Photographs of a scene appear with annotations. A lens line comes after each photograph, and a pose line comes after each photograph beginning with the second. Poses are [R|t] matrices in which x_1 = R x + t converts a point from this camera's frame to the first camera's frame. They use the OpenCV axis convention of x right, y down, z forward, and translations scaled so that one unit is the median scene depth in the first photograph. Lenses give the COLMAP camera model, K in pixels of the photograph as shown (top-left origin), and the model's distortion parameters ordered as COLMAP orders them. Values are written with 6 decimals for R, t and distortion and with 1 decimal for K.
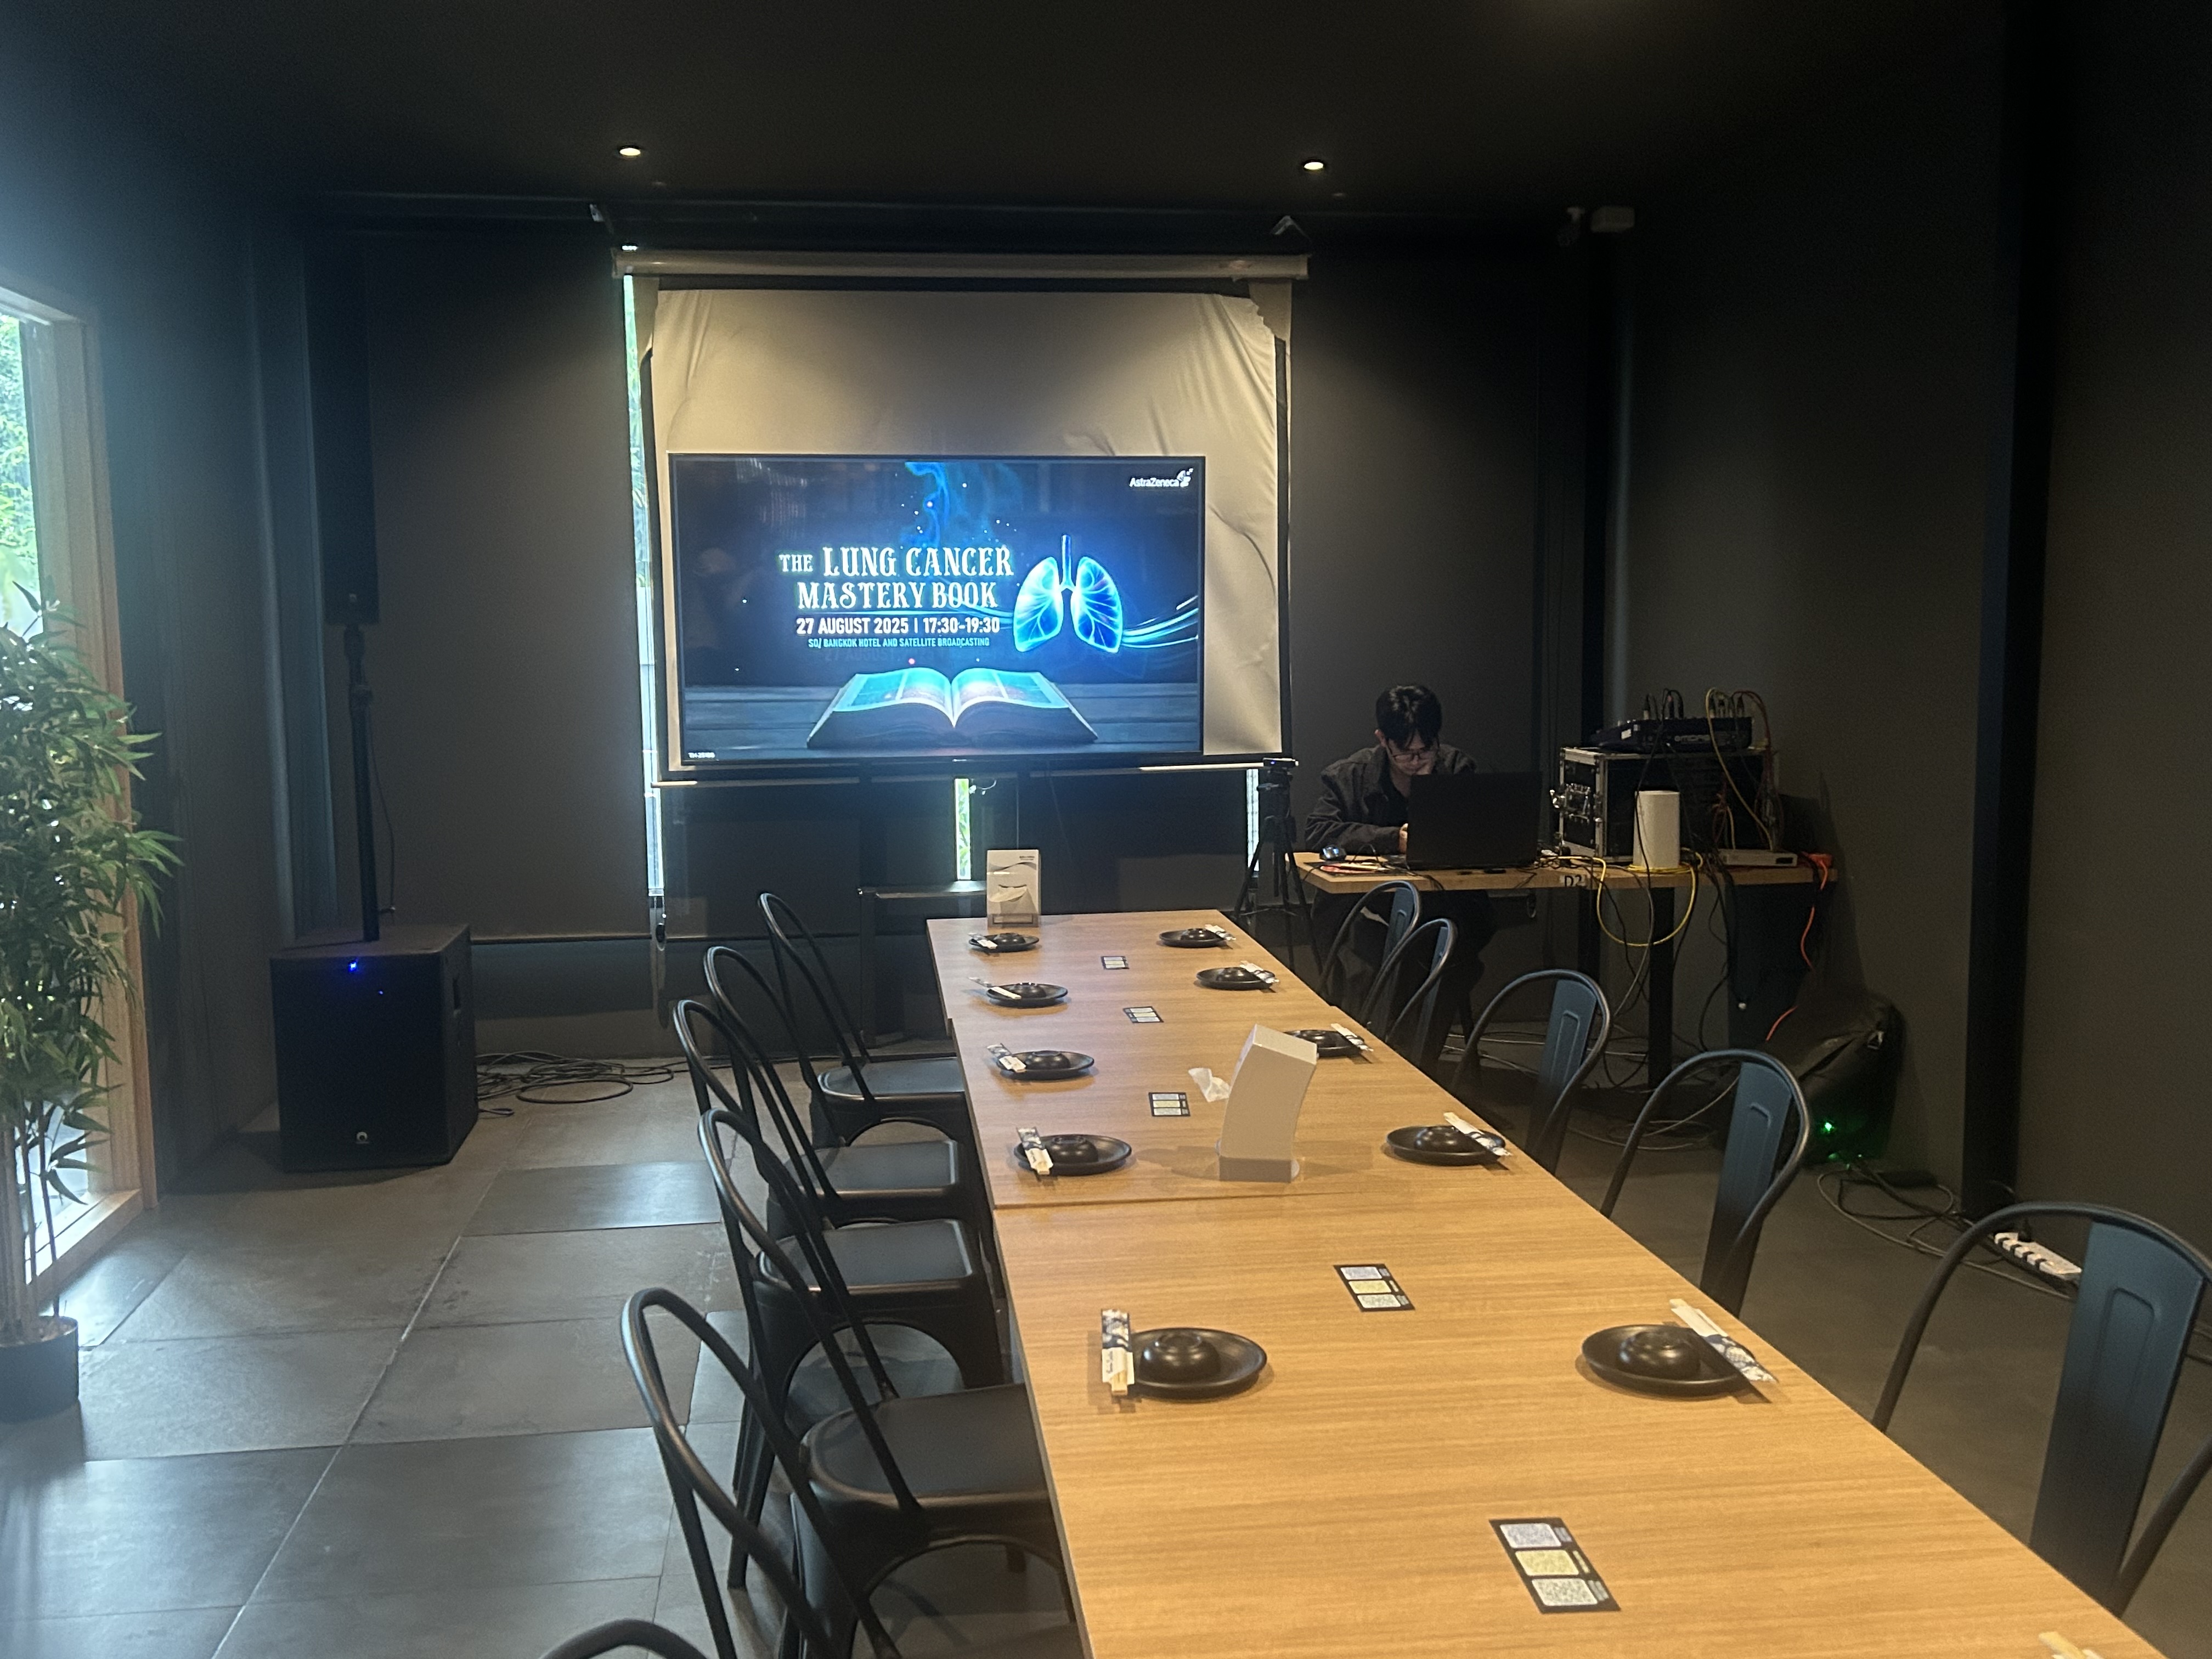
lens RADIAL K [[2024.8, 0, 1086.3], [0, 2024.8, 867.1], [0, 0, 1]] dist [0.066362, 0.000000]
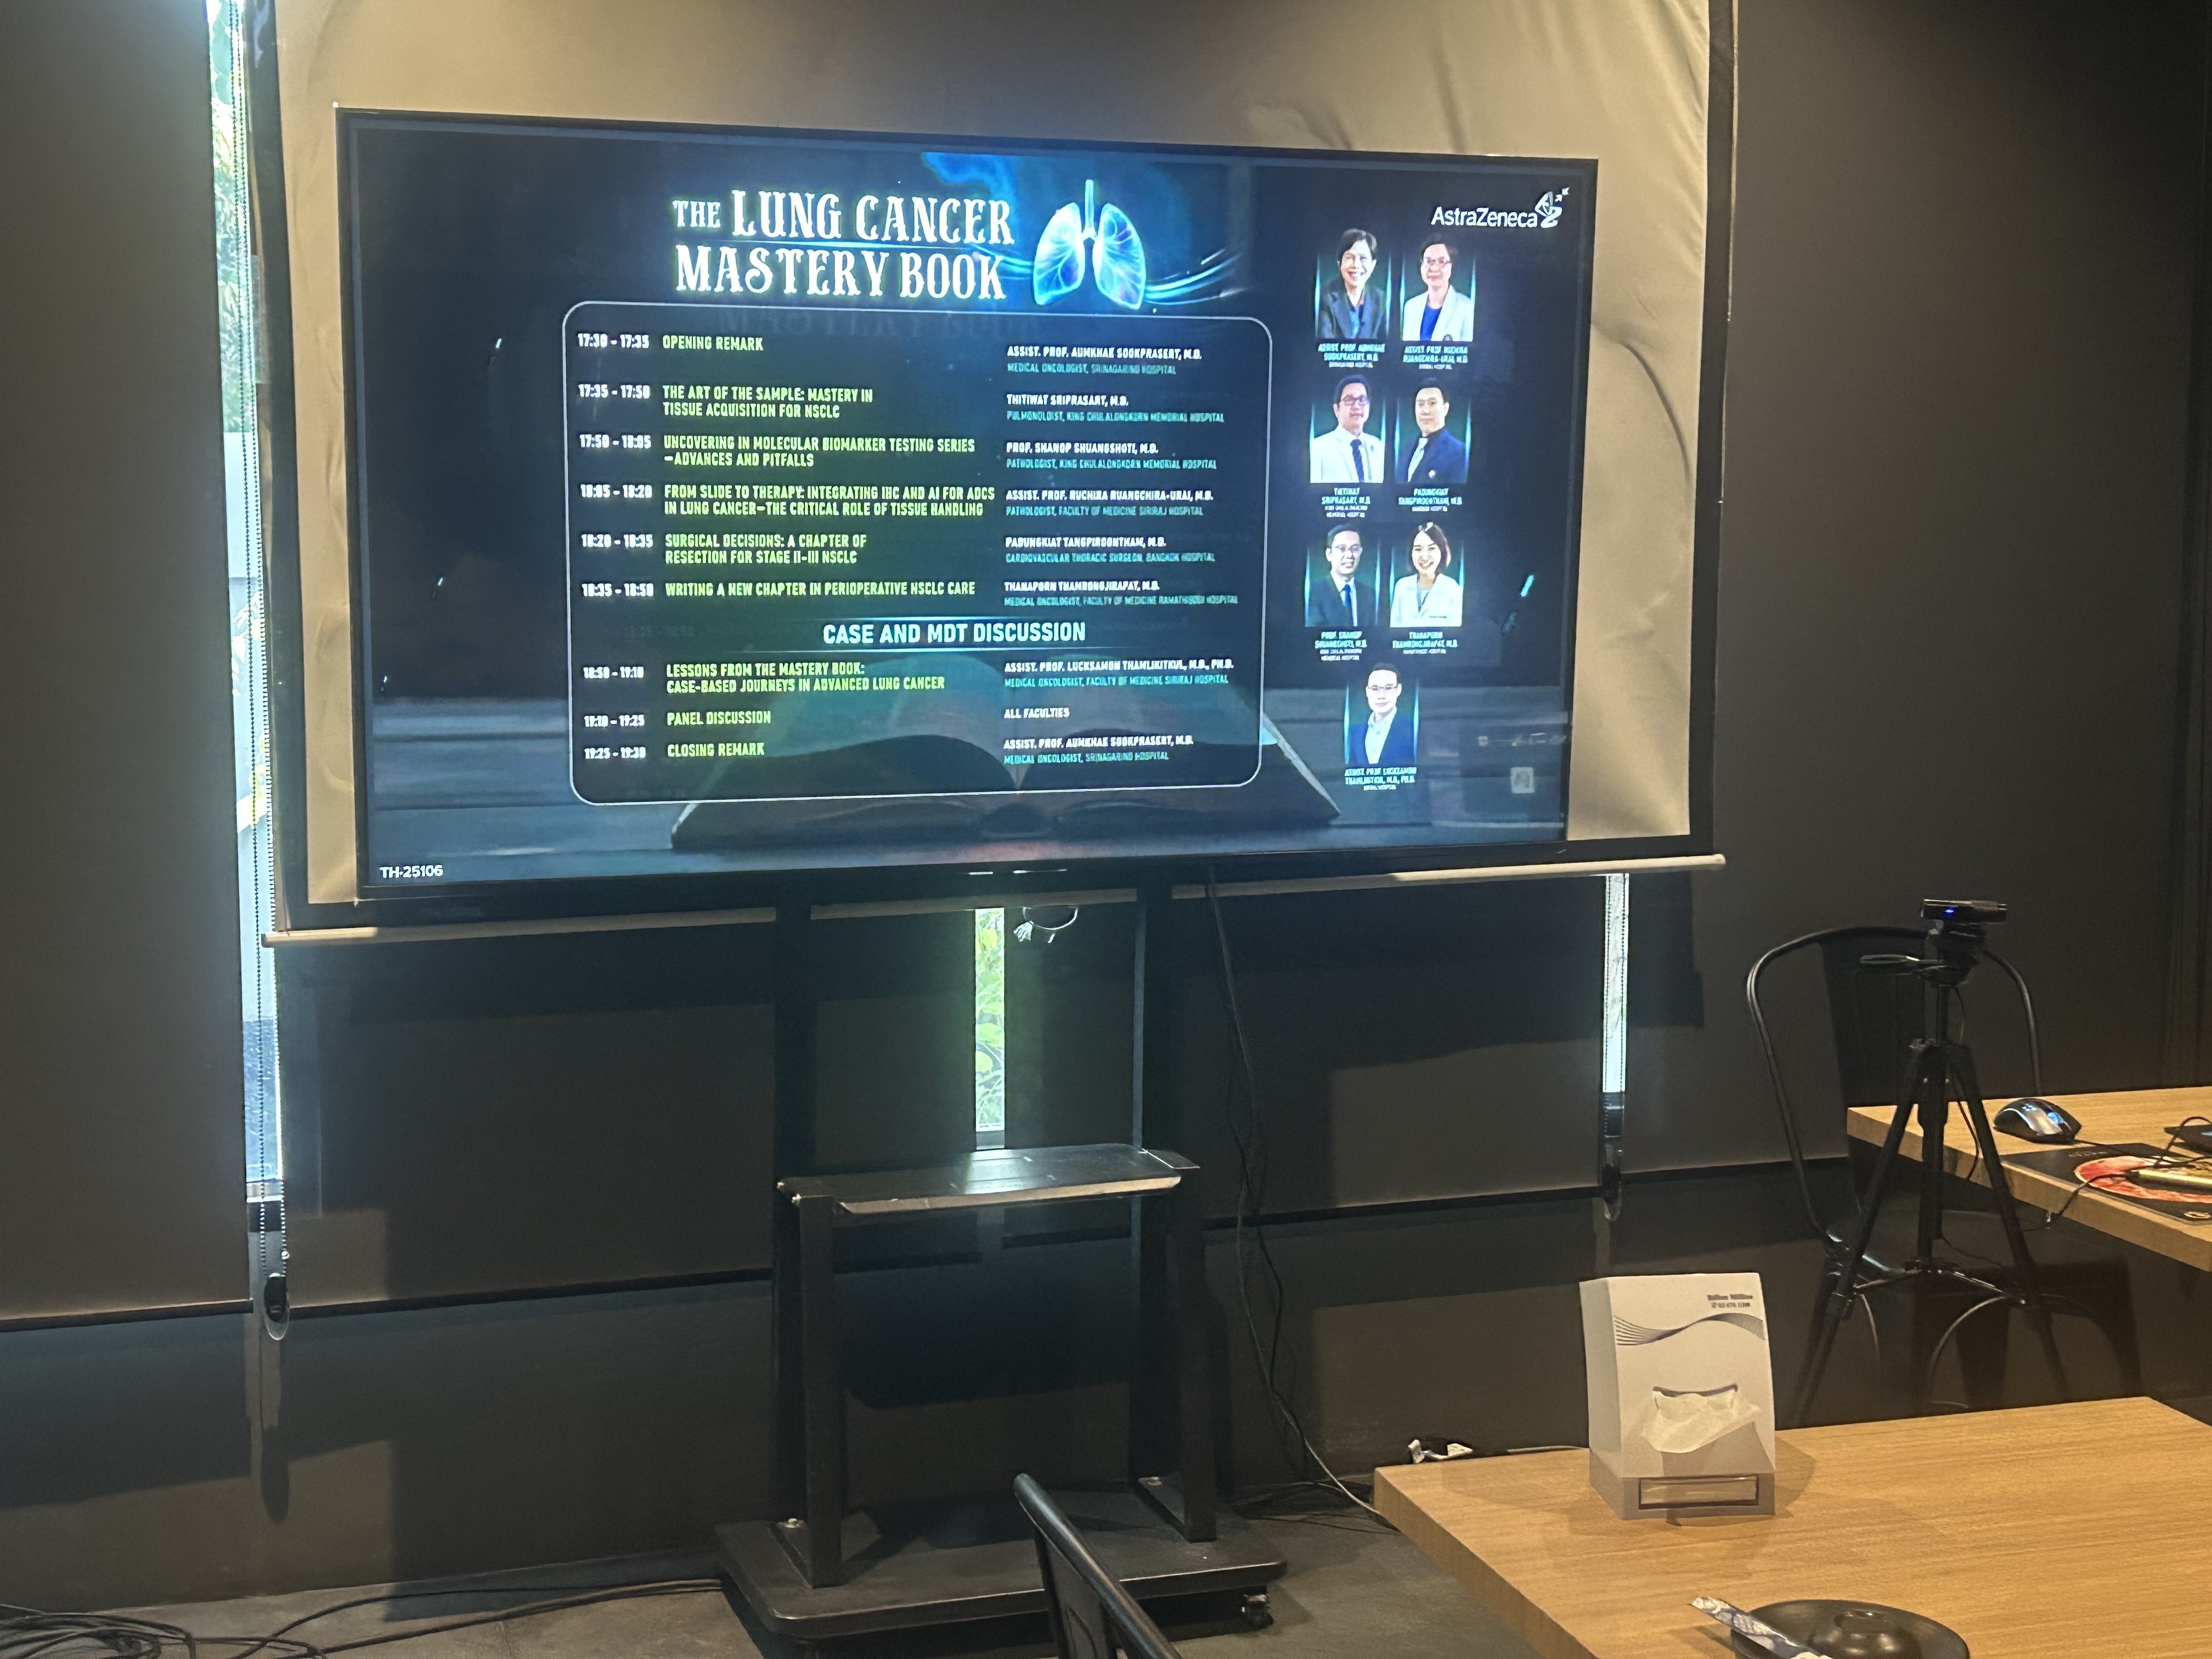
lens RADIAL K [[3029.5, 0, 1084.6], [0, 3029.5, 857.6], [0, 0, 1]] dist [0.098111, 0.000000]
pose [[0.985937, -0.007200, 0.166961, -0.156909], [0.007147, 0.999974, 0.000916, -0.056712], [-0.166963, 0.000291, 0.985963, 0.383465]]
